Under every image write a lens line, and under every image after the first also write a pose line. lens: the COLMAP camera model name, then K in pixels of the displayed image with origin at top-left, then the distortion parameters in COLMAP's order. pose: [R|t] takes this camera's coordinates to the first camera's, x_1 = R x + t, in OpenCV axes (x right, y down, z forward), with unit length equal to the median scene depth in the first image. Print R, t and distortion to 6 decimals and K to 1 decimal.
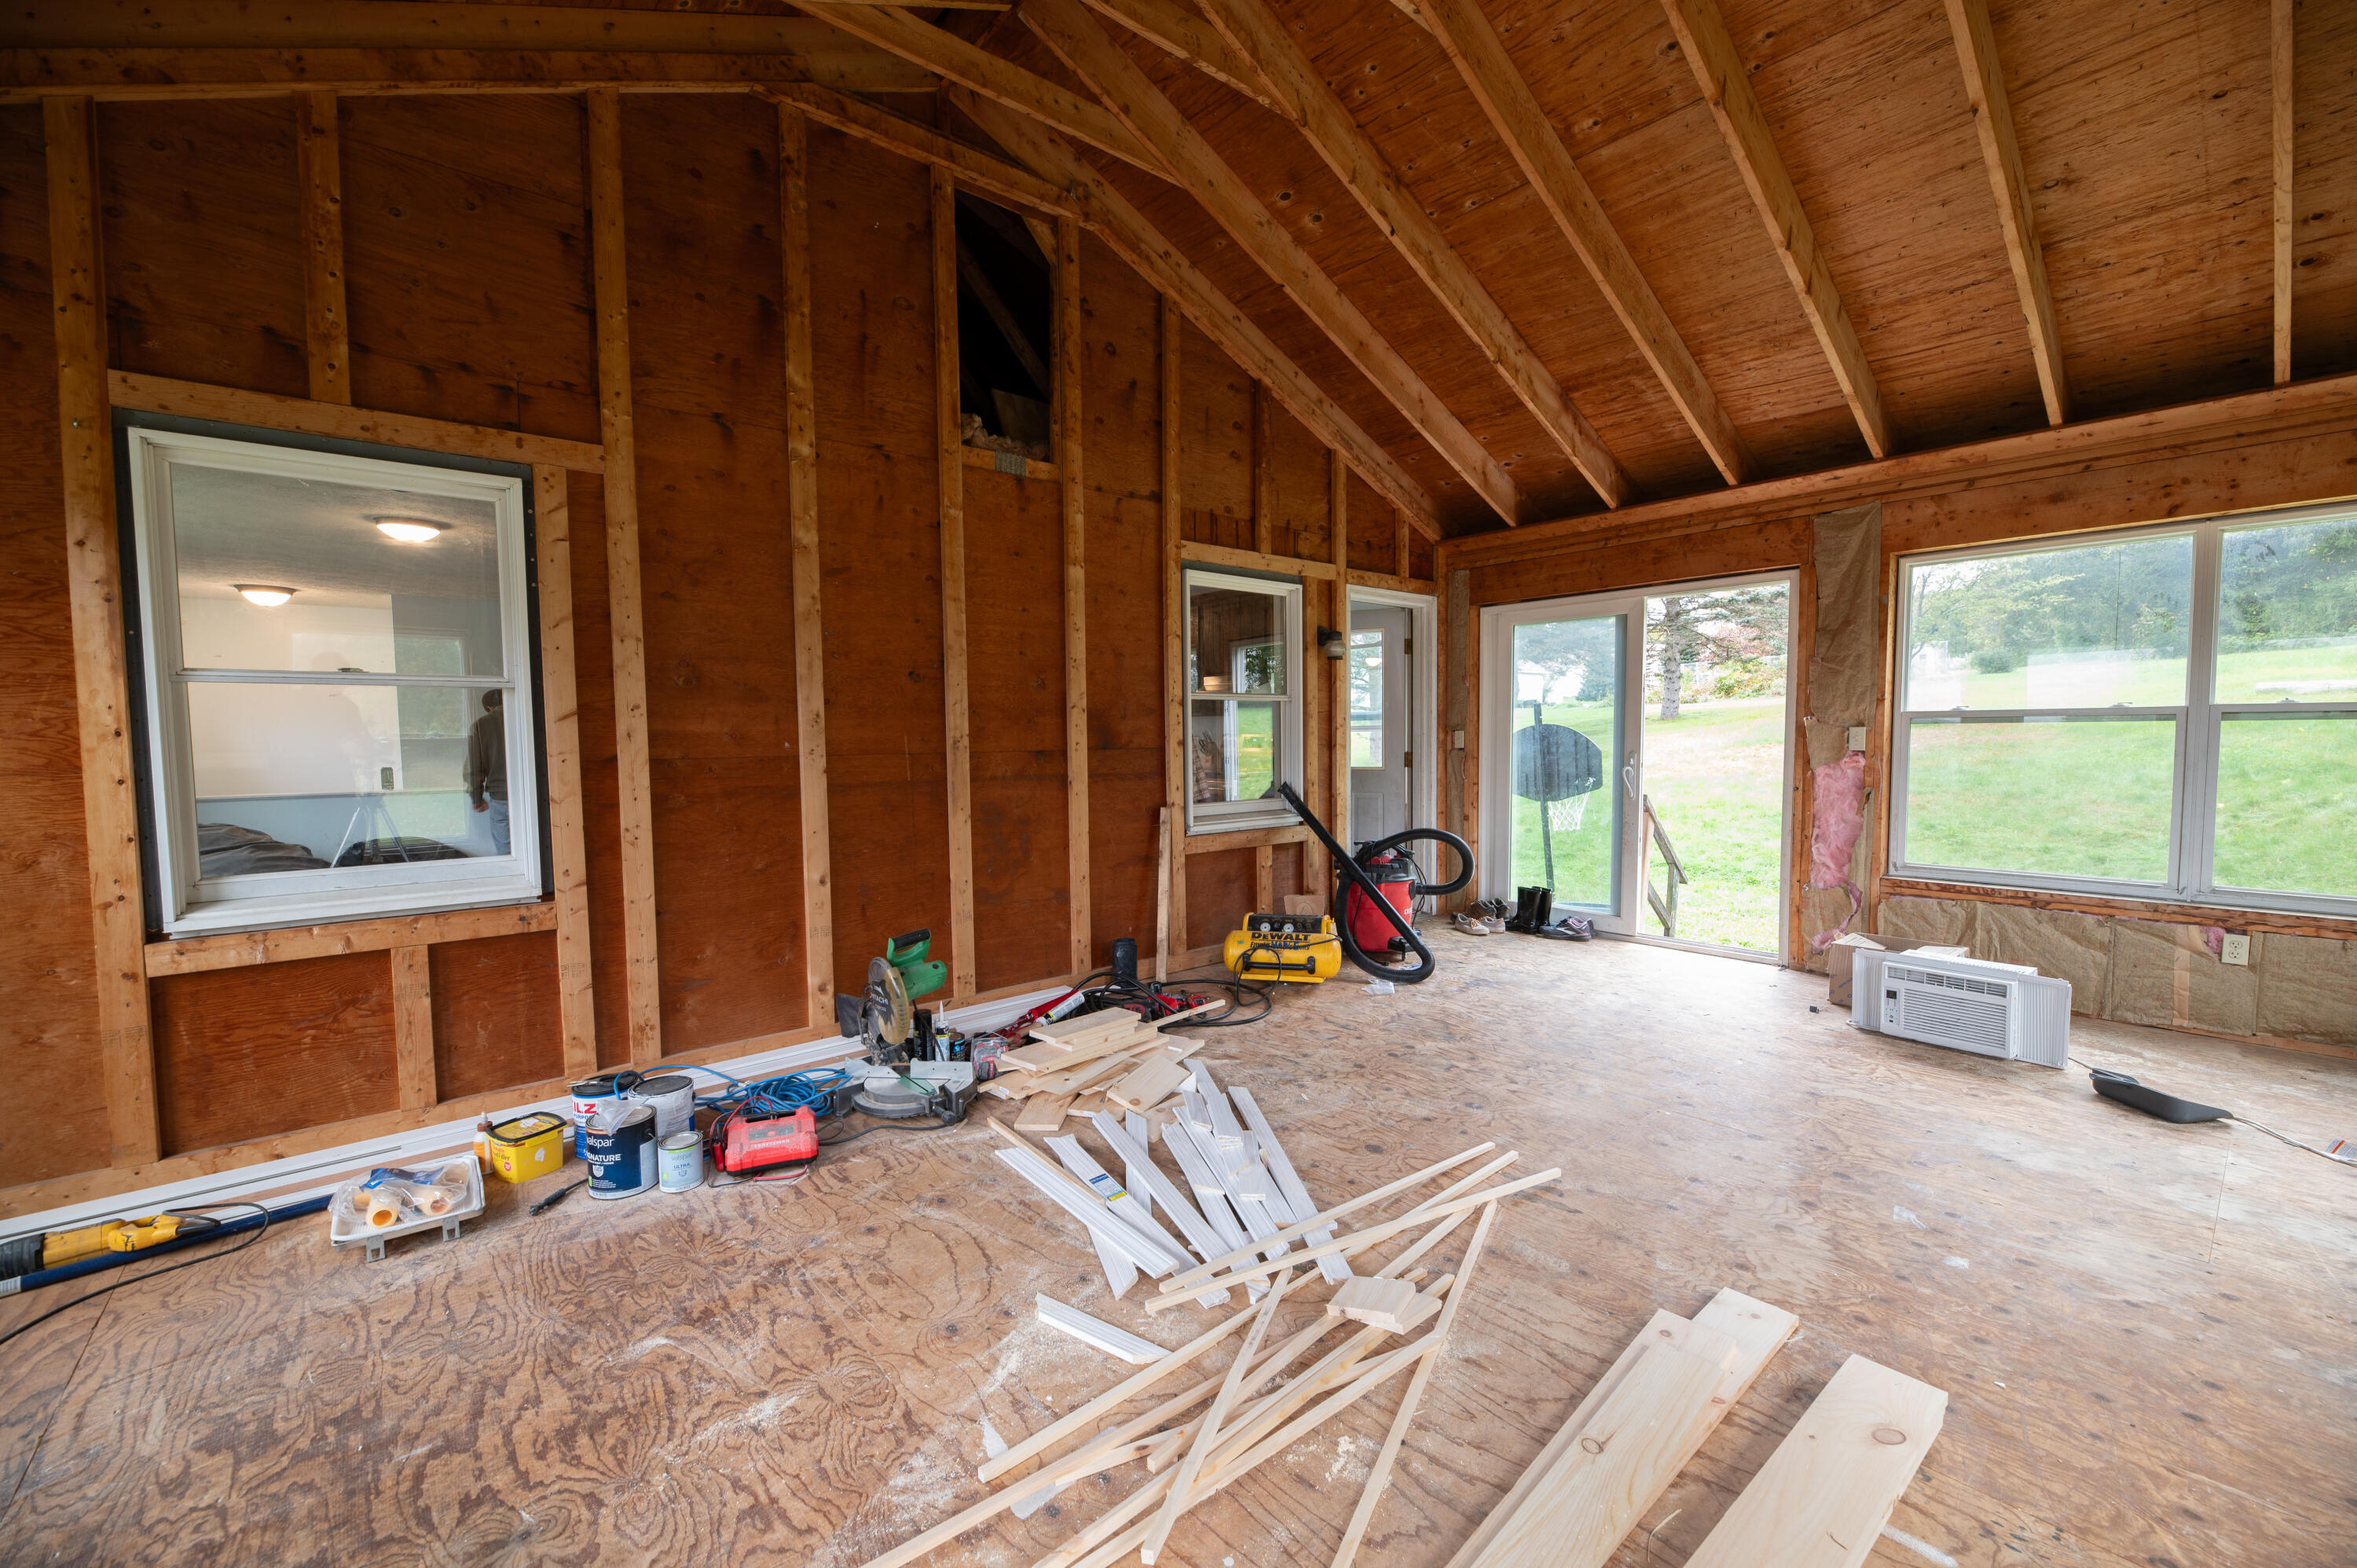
lens RADIAL K [[956.2, 0, 1178.5], [0, 956.2, 784.0], [0, 0, 1]] dist [0.001139, -0.000071]
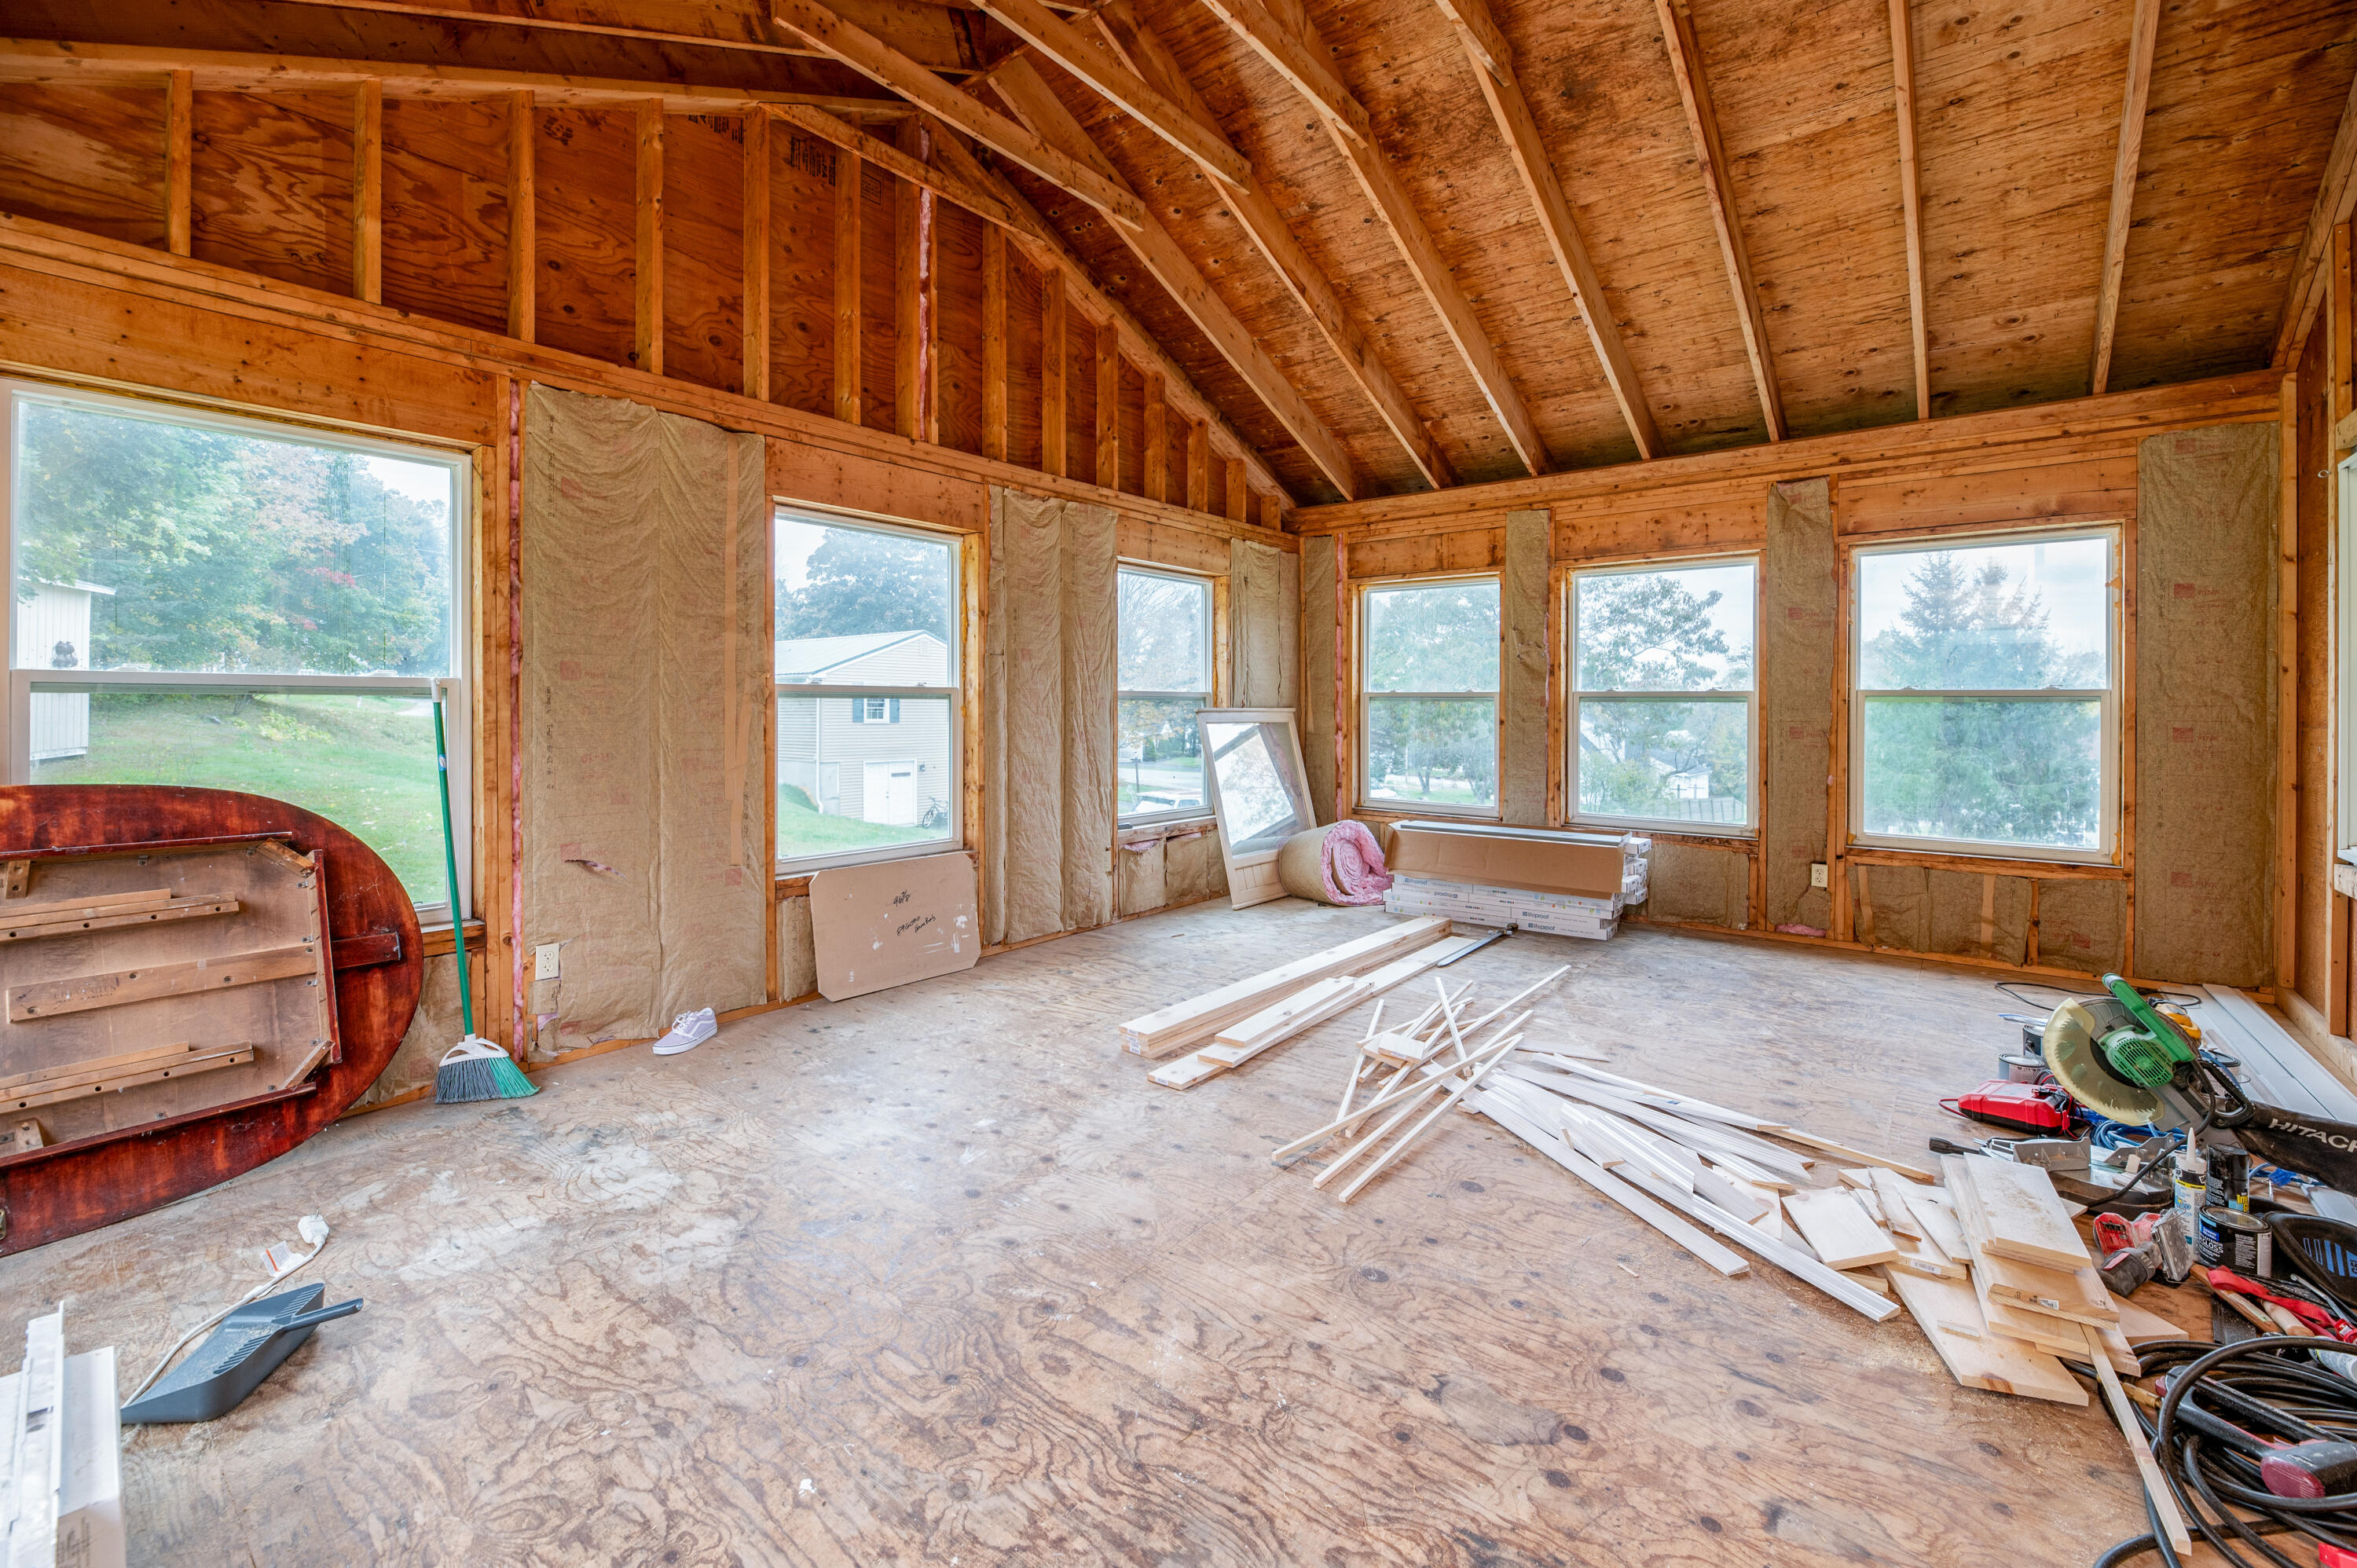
lens RADIAL K [[971.2, 0, 1206.5], [0, 971.2, 706.3], [0, 0, 1]] dist [0.001351, -0.000044]
pose [[-0.976620, 0.005157, -0.214911, 0.495976], [-0.006965, 0.998428, 0.055607, -0.076447], [0.214860, 0.055804, -0.975049, 1.413940]]
